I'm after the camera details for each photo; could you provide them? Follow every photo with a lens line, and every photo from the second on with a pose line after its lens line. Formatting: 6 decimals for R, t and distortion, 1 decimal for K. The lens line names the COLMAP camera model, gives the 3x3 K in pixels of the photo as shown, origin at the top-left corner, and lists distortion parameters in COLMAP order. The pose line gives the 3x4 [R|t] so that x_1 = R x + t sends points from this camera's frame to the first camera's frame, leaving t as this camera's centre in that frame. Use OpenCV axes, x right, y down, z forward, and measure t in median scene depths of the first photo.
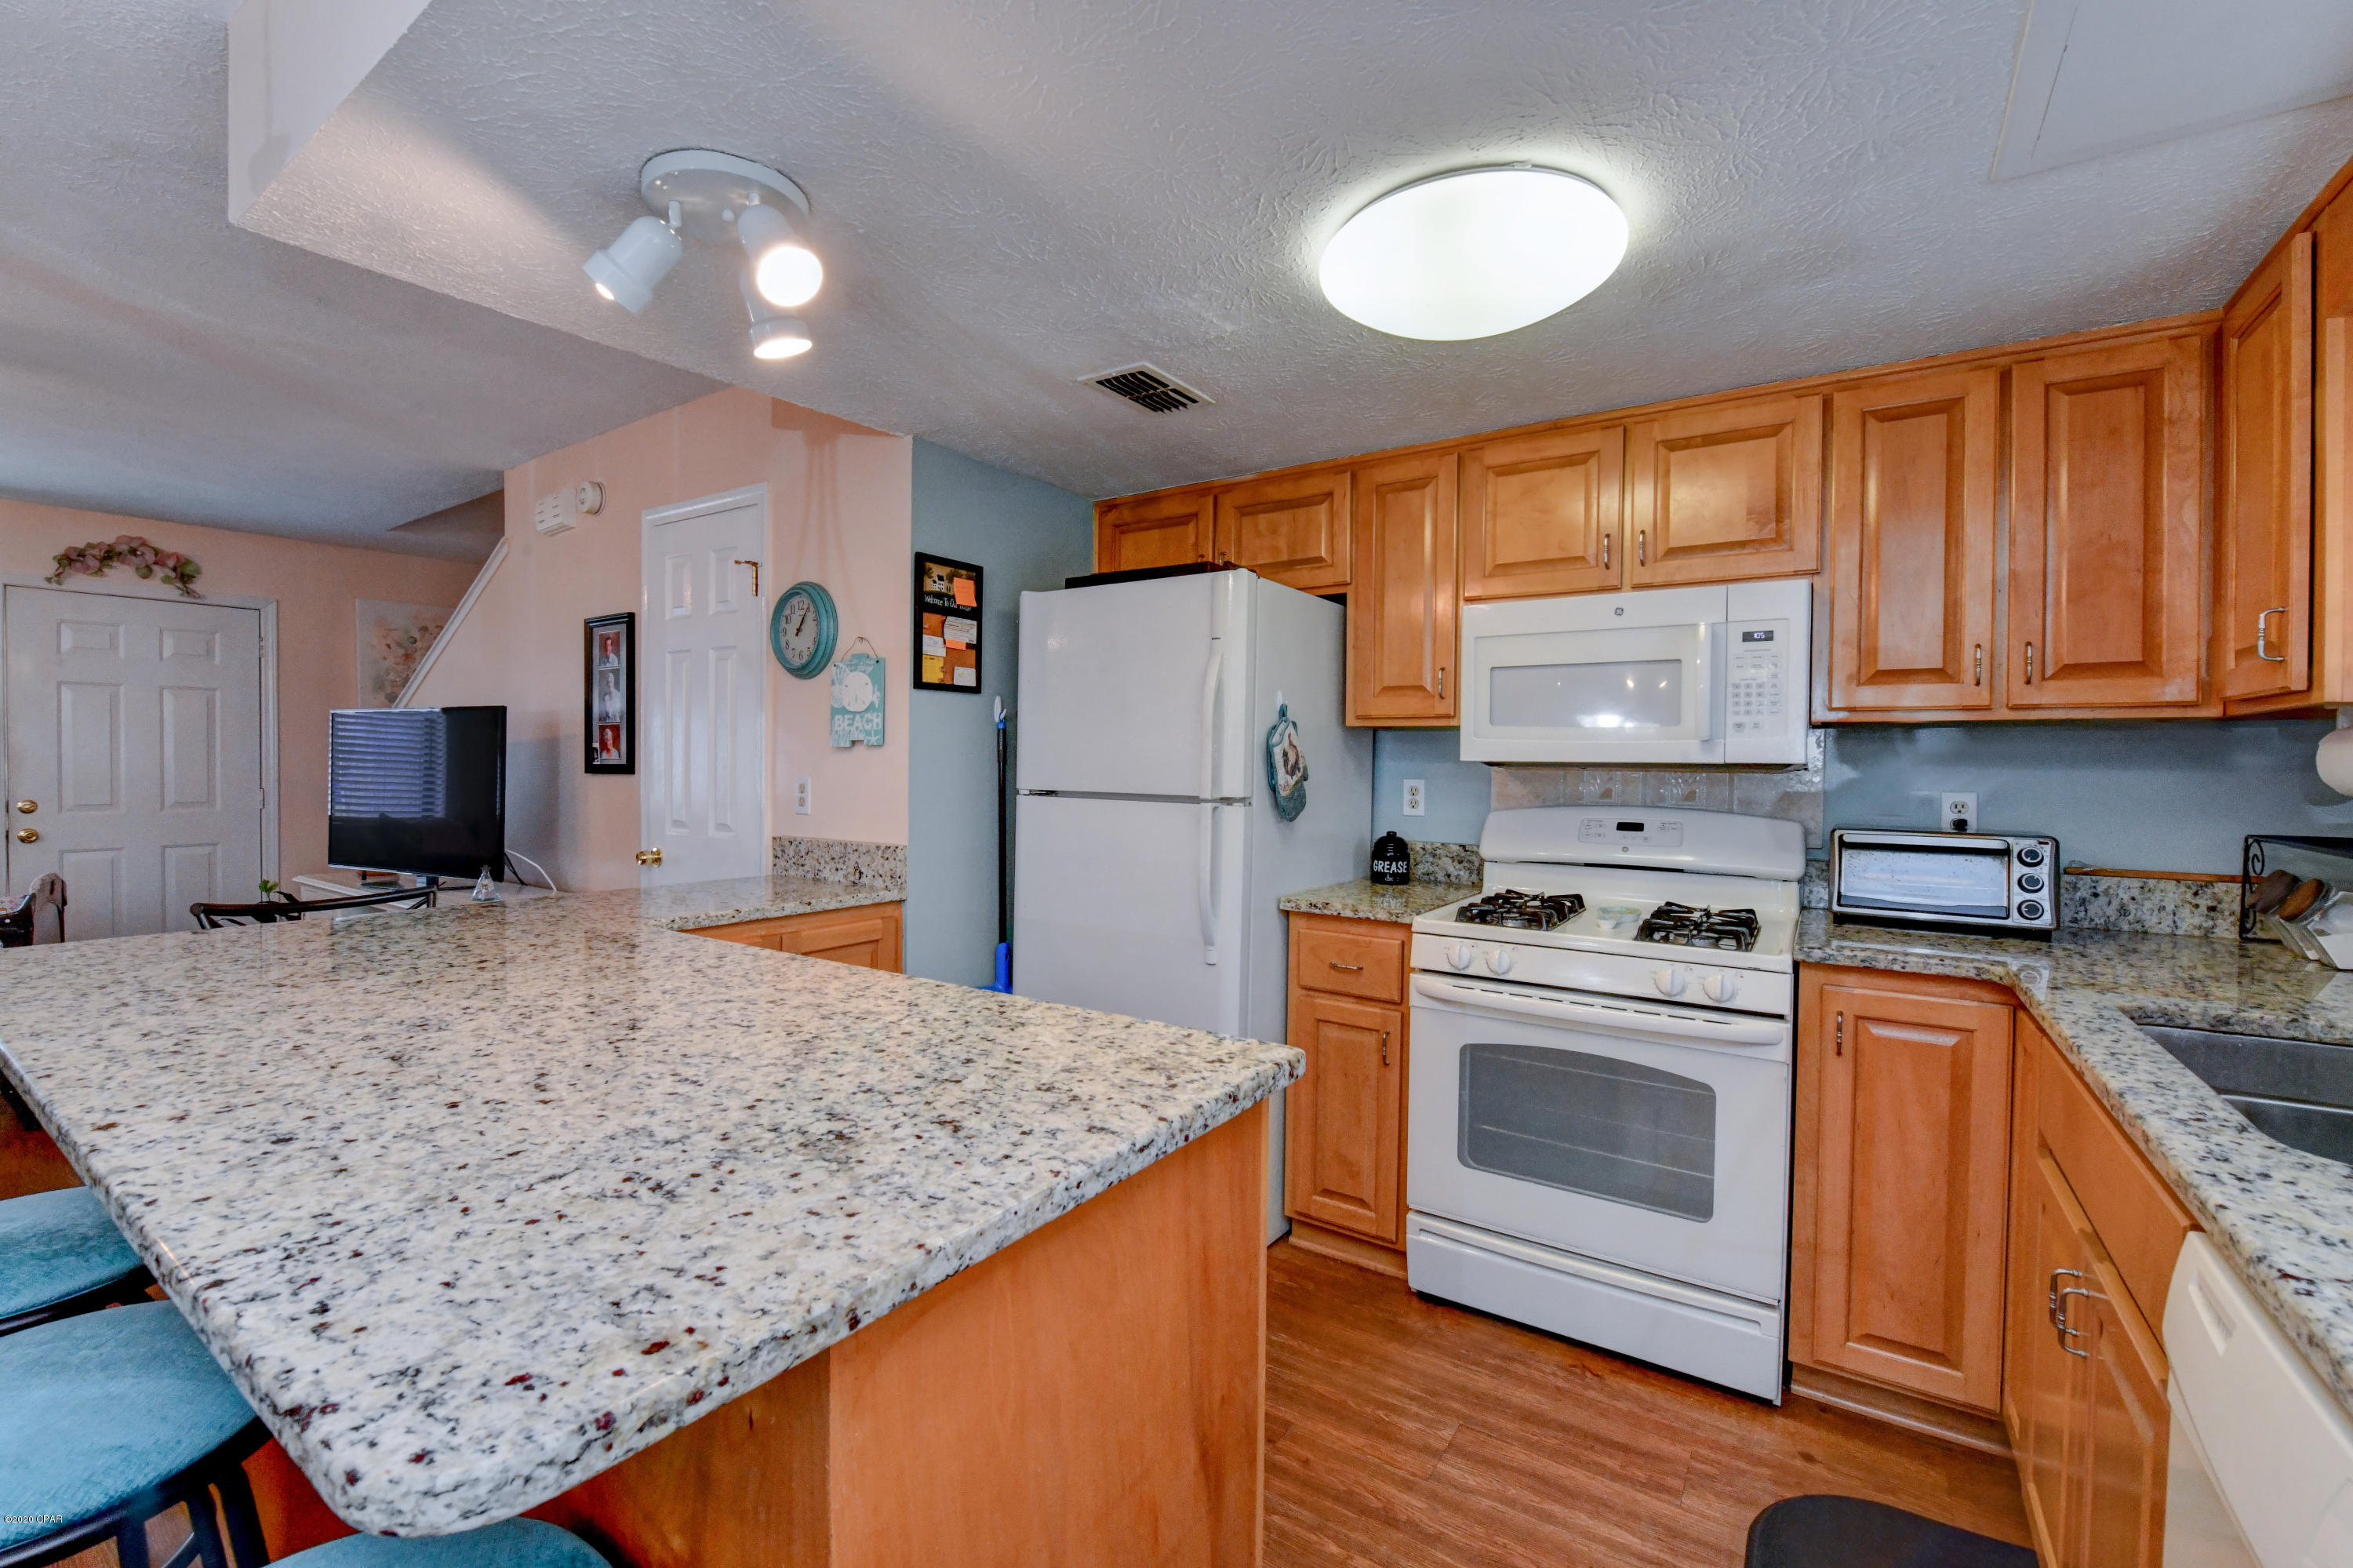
lens RADIAL K [[1016.8, 0, 1172.6], [0, 1016.8, 765.0], [0, 0, 1]] dist [-0.016311, -0.000167]
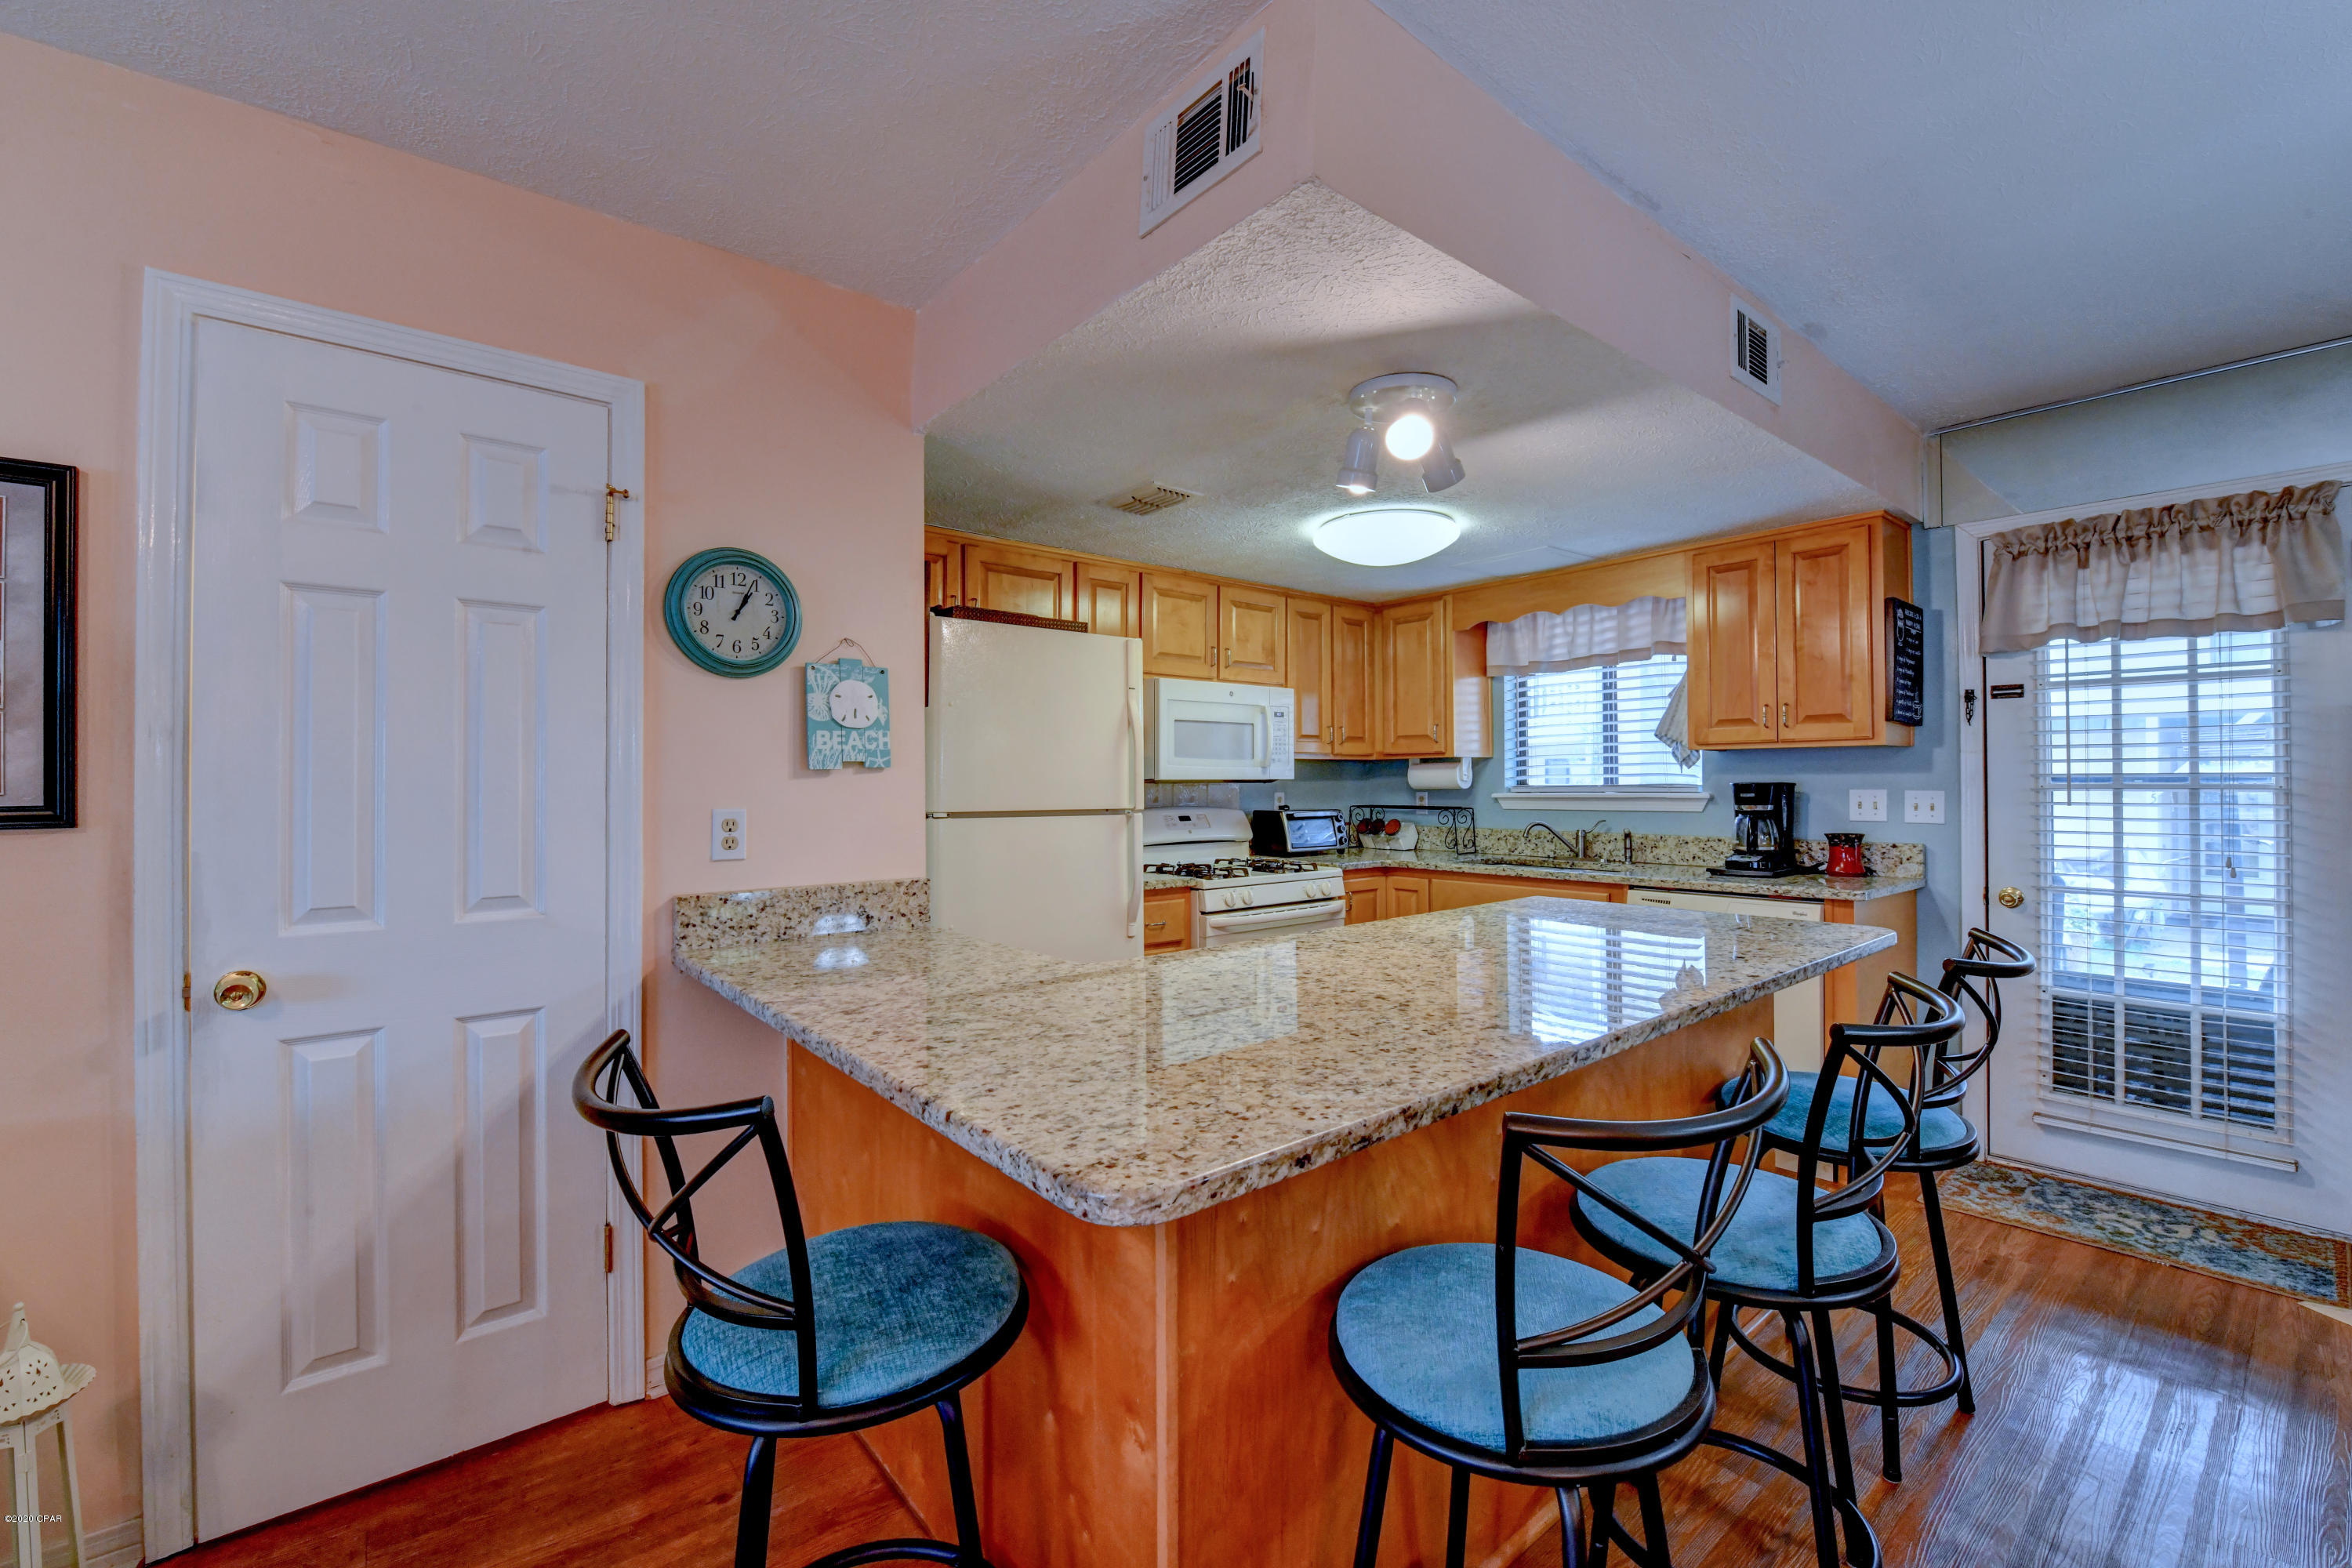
lens RADIAL K [[986.9, 0, 1189.4], [0, 986.9, 780.5], [0, 0, 1]] dist [-0.008699, -0.005110]
pose [[0.265453, -0.009183, 0.964080, -1.051629], [0.013152, 0.999896, 0.005903, -0.010631], [-0.964034, 0.011112, 0.265546, 0.527896]]
